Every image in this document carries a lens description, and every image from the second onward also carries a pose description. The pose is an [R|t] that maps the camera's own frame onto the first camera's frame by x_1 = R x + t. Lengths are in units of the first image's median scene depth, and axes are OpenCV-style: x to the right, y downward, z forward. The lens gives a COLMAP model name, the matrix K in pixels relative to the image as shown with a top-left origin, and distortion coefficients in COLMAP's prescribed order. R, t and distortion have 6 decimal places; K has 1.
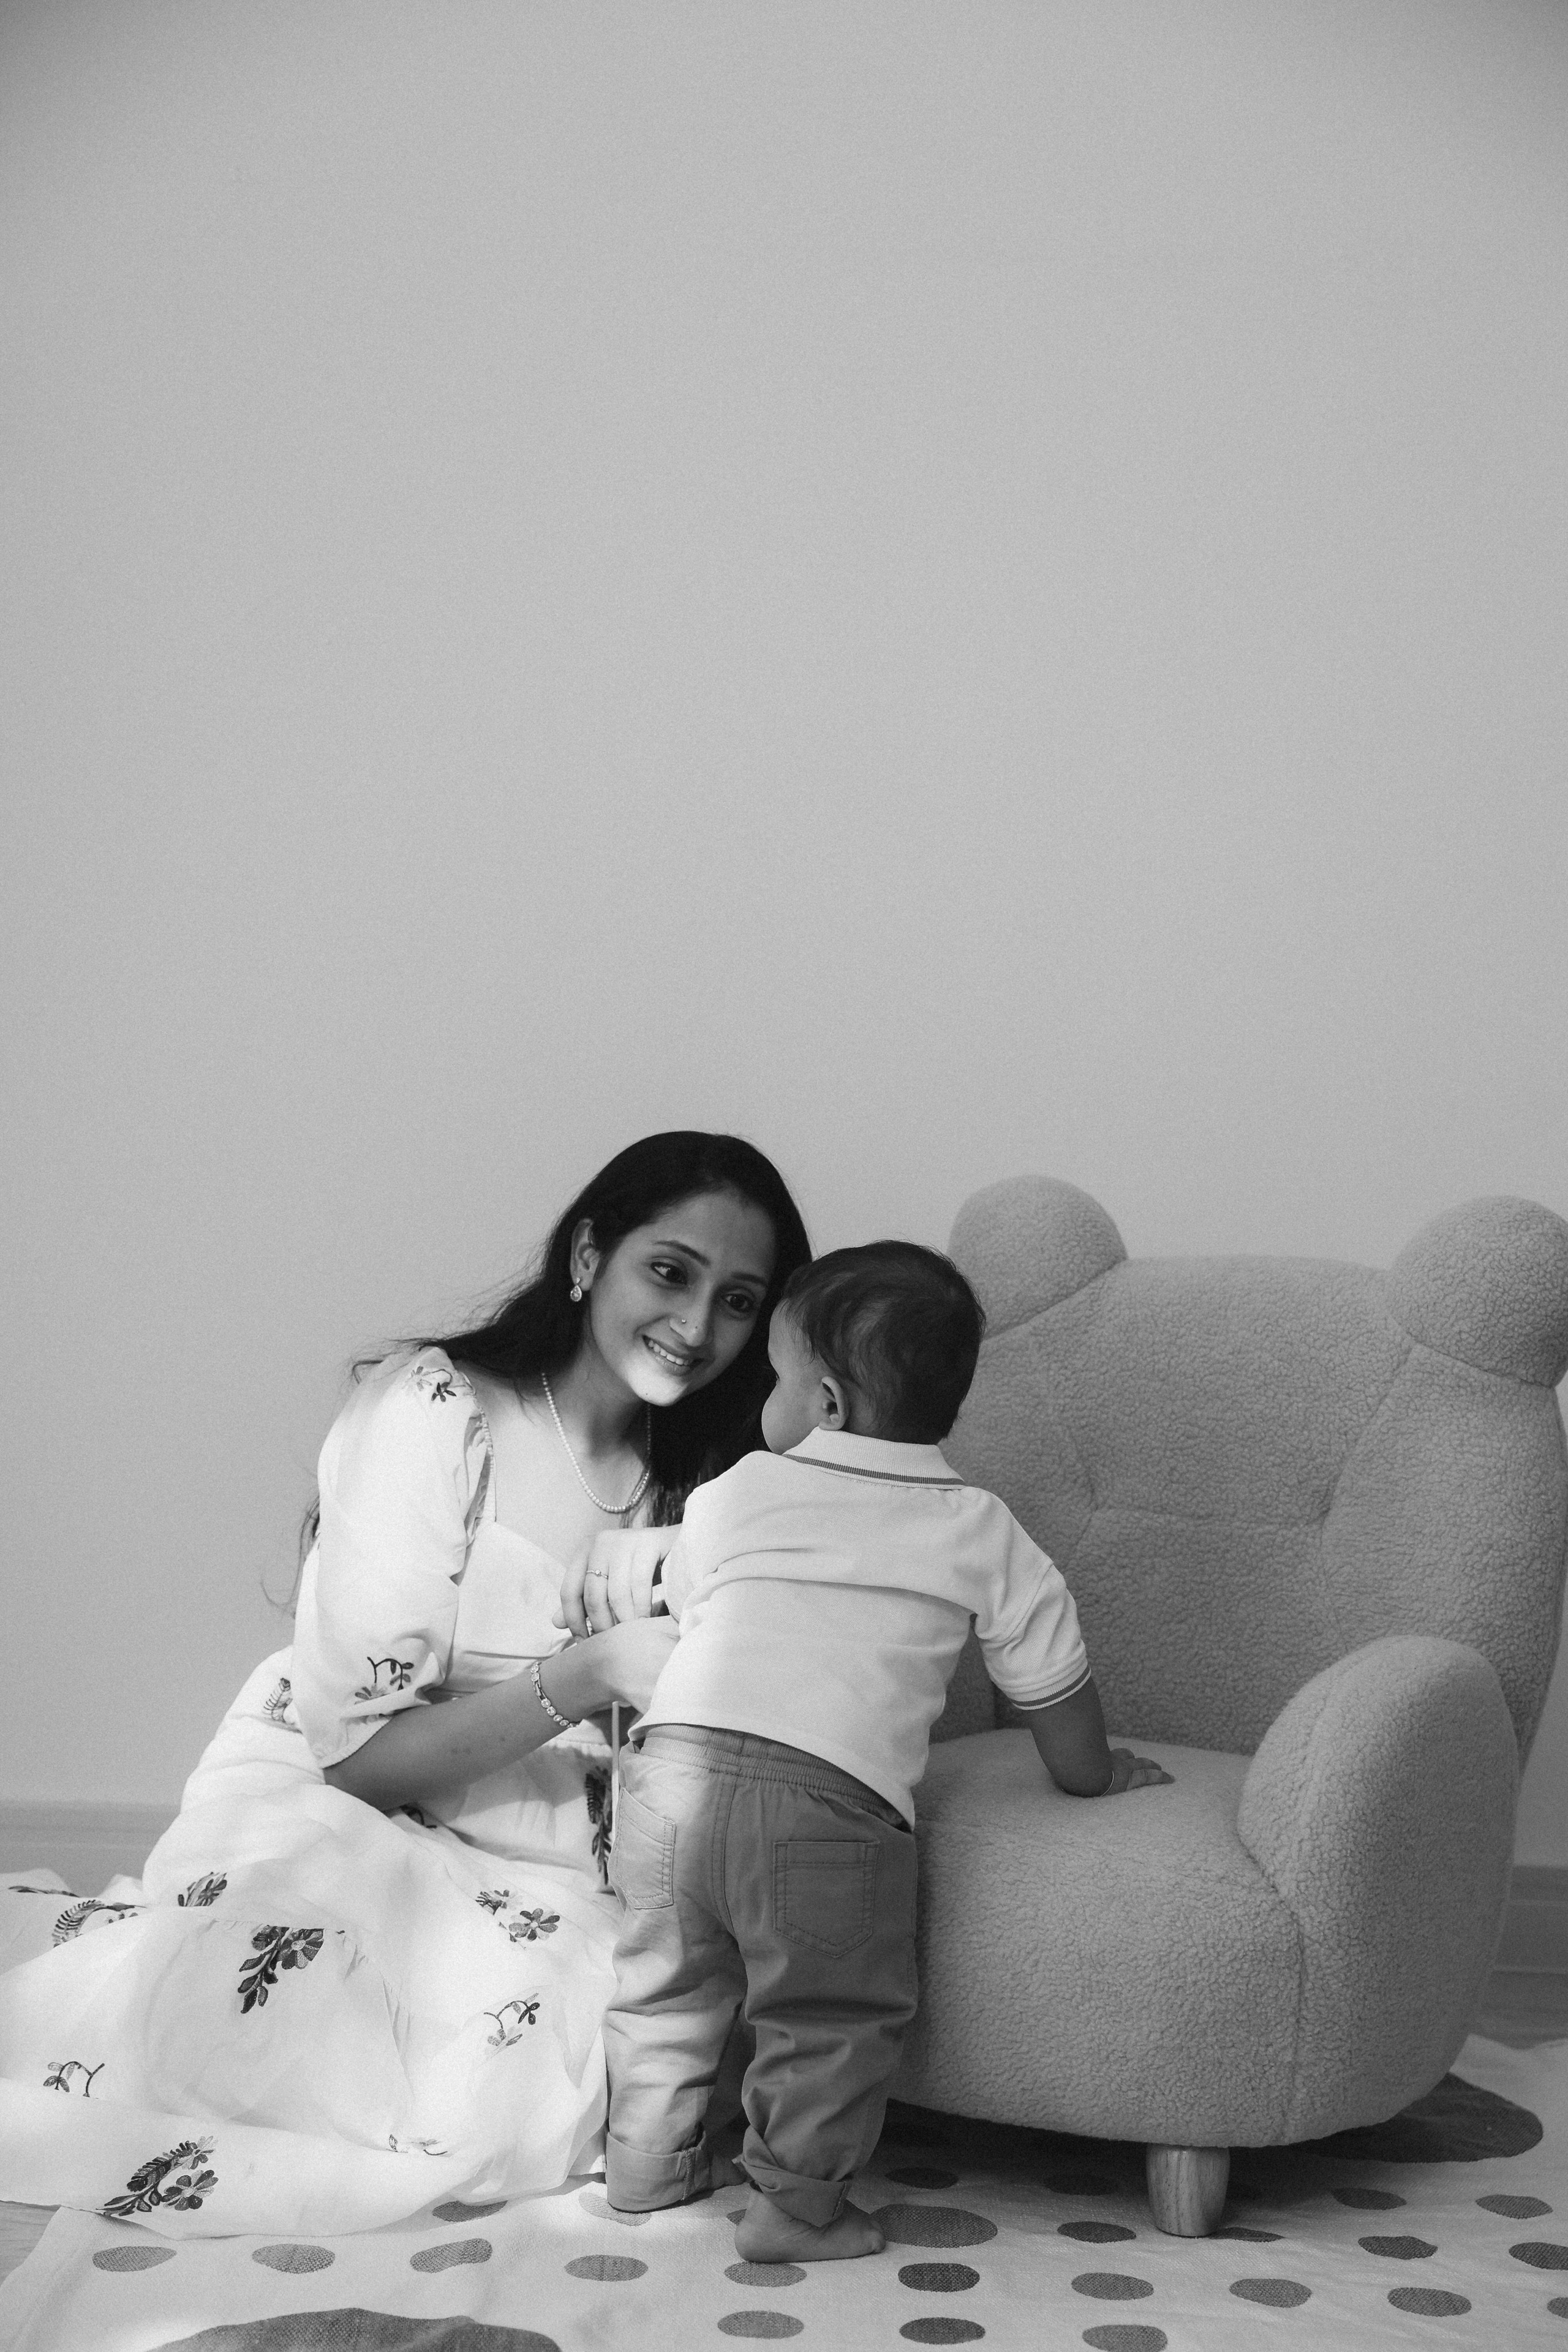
lens RADIAL K [[3498.8, 0, 784.0], [0, 3498.8, 1176.0], [0, 0, 1]] dist [0.264077, -0.634396]
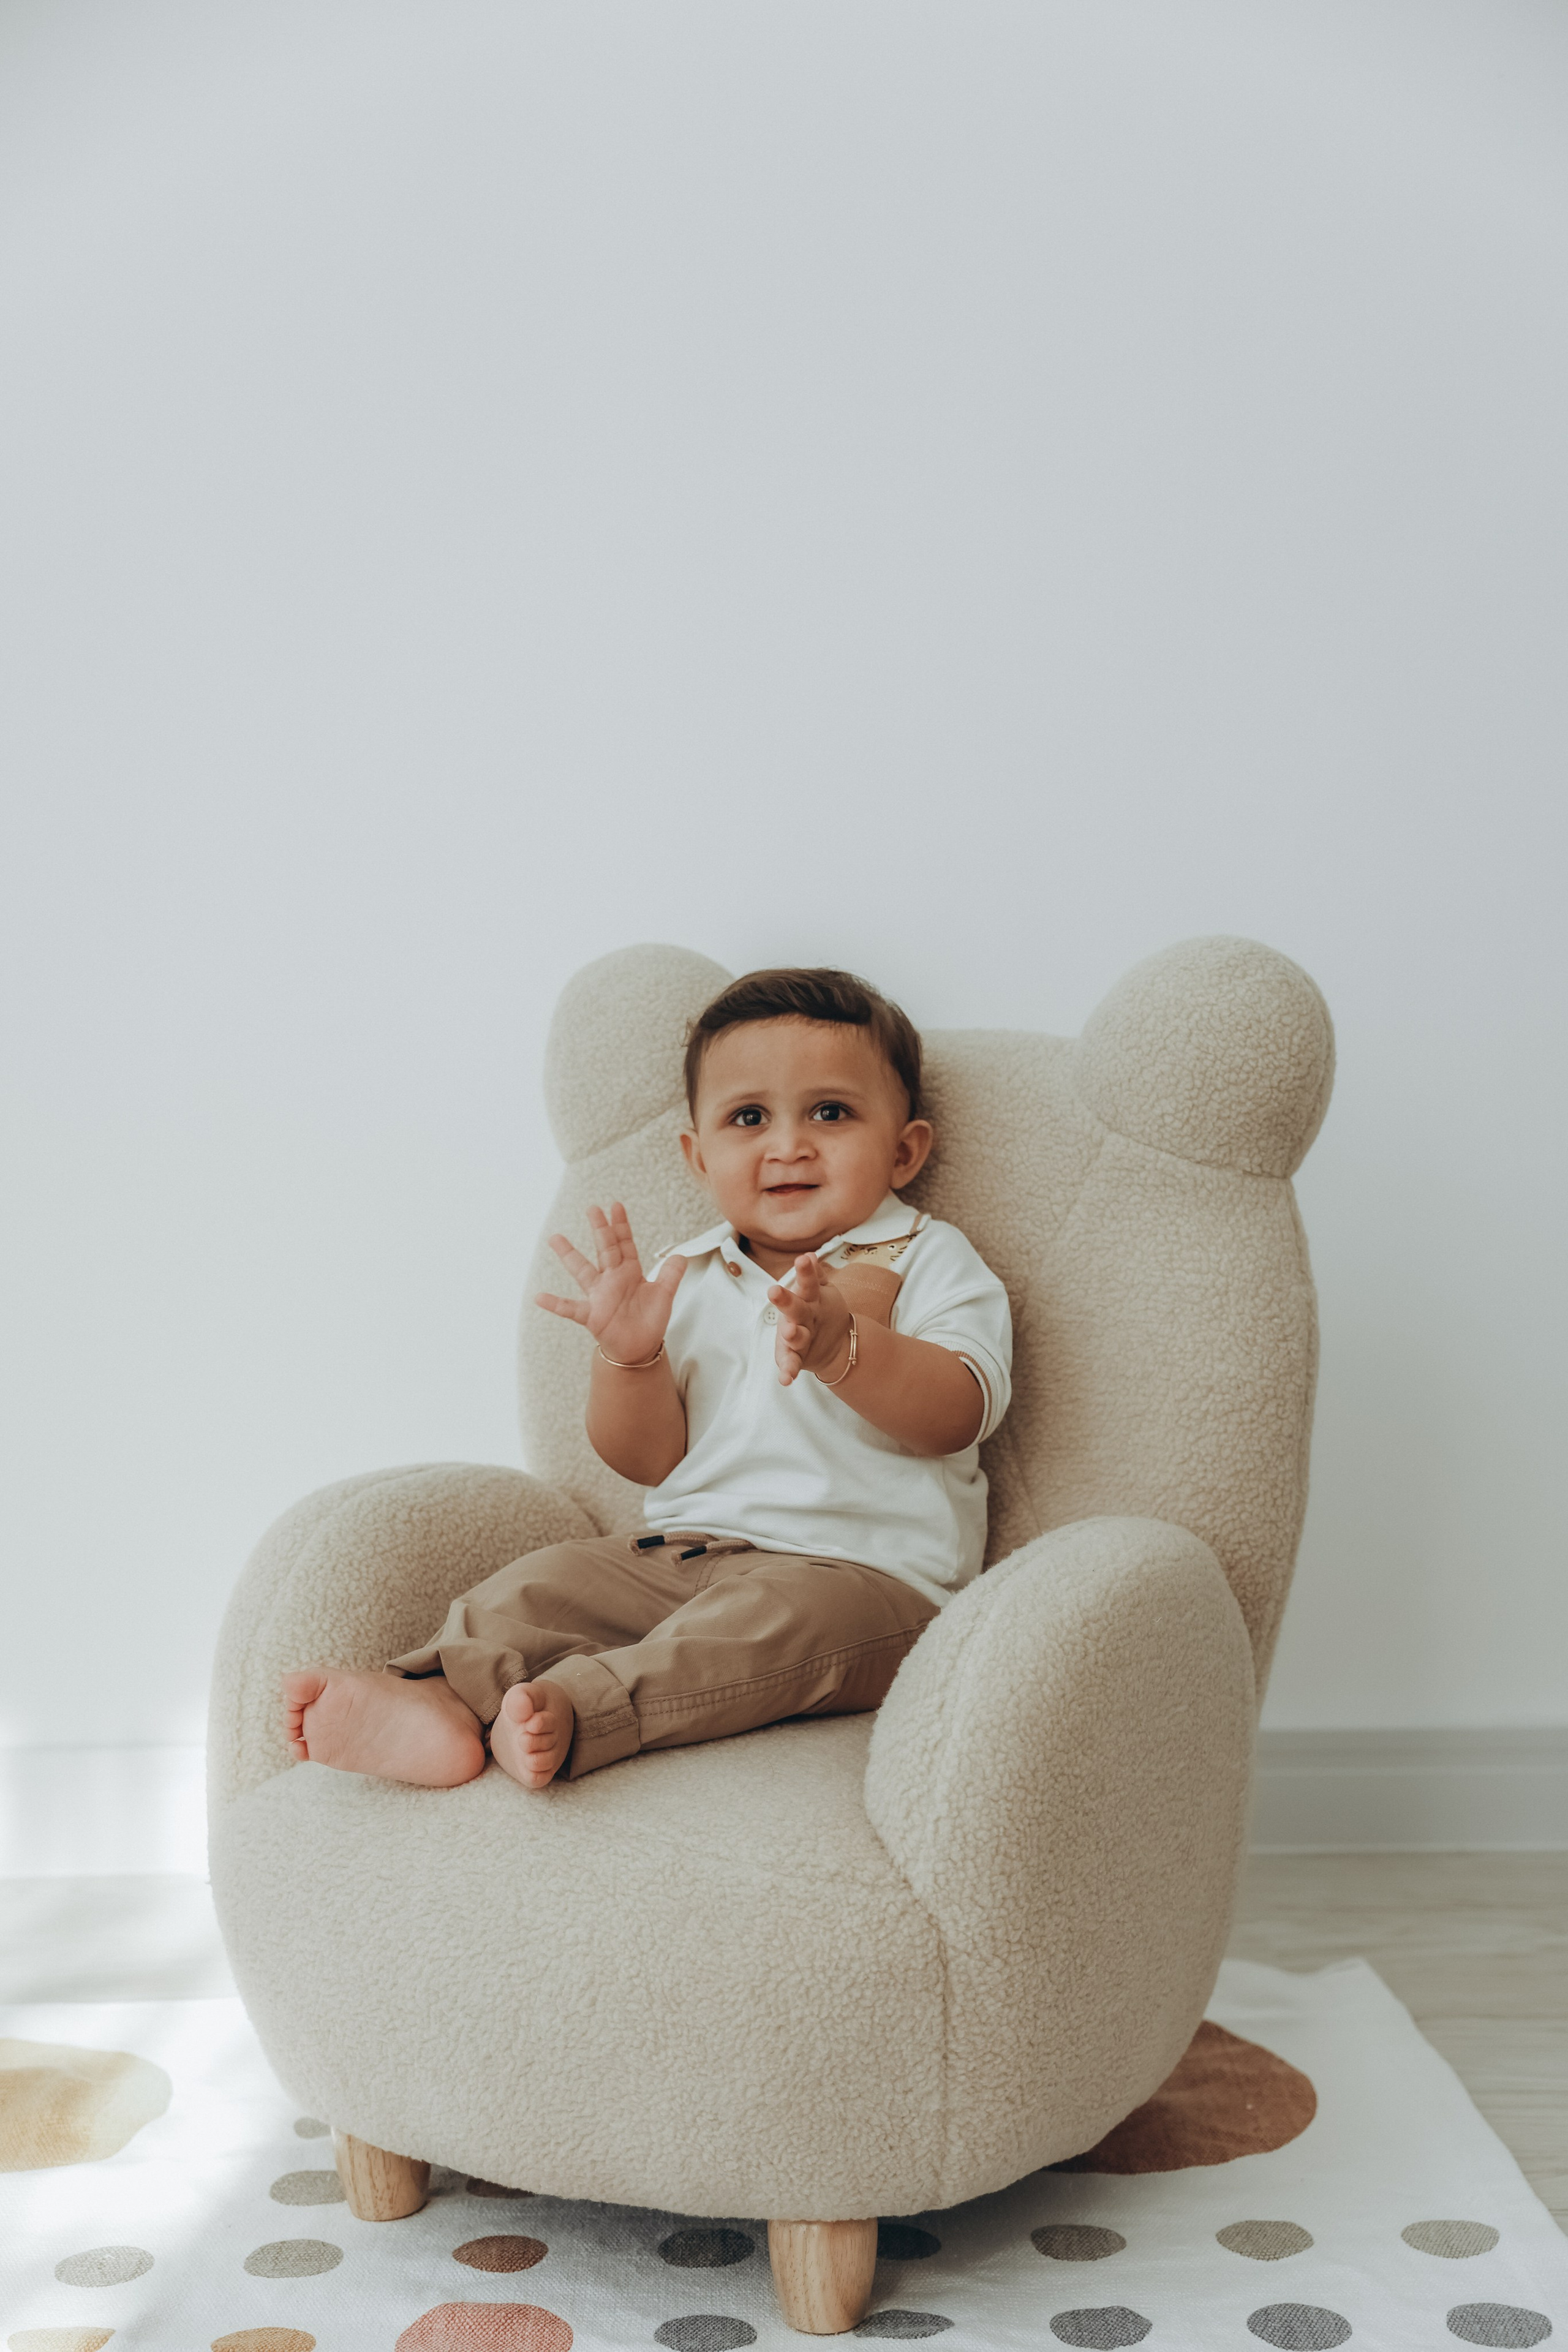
lens RADIAL K [[3255.8, 0, 784.0], [0, 3255.8, 1176.0], [0, 0, 1]] dist [0.194573, -0.417005]
pose [[0.998426, -0.055541, 0.007830, 0.113359], [0.054926, 0.996424, 0.064212, 0.007892], [-0.011368, -0.063681, 0.997906, 0.318299]]
